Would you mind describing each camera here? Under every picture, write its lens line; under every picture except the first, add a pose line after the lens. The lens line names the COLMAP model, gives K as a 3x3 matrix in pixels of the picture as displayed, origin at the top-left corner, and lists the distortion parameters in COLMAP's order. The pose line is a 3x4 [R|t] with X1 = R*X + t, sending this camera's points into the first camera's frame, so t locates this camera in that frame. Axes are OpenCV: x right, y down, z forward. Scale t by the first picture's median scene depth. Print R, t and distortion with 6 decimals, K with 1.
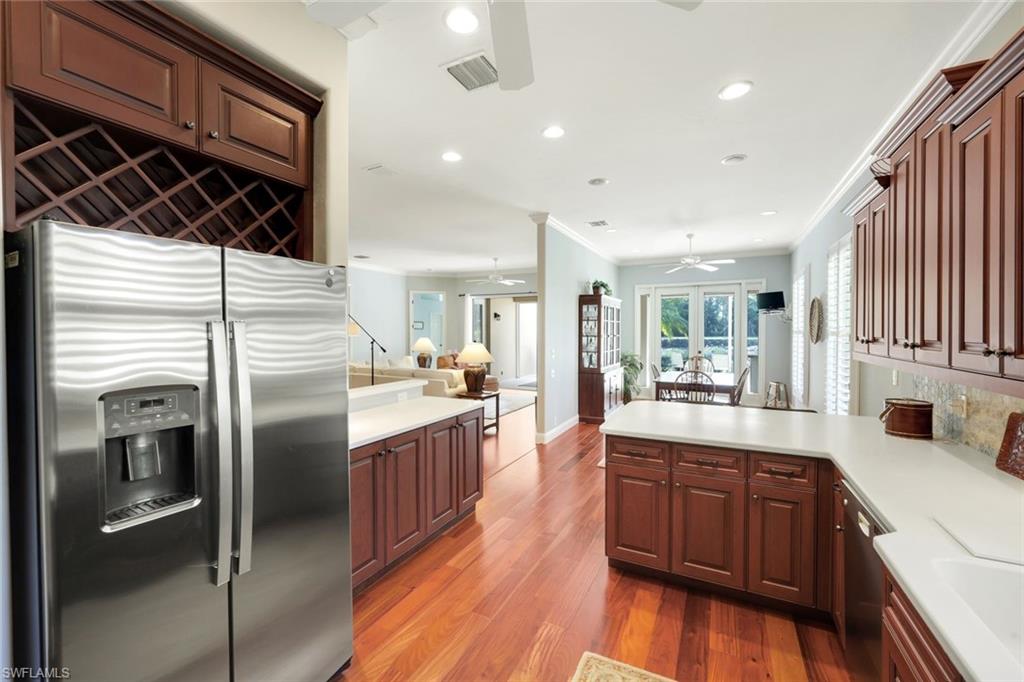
lens RADIAL K [[414.6, 0, 512.6], [0, 414.6, 327.0], [0, 0, 1]] dist [-0.001117, -0.000103]
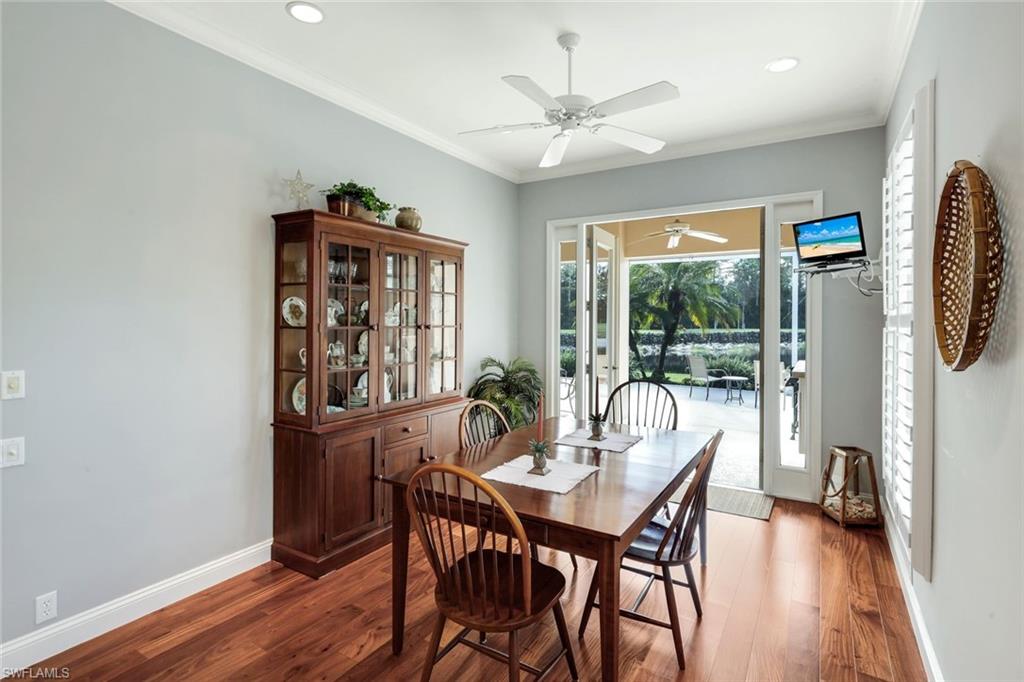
lens RADIAL K [[497.9, 0, 511.4], [0, 497.9, 312.8], [0, 0, 1]] dist [0.000378, 0.000024]
pose [[0.996266, 0.006353, -0.086098, 0.411469], [-0.006655, 0.999973, -0.003217, 0.009383], [0.086075, 0.003778, 0.996281, 0.571938]]
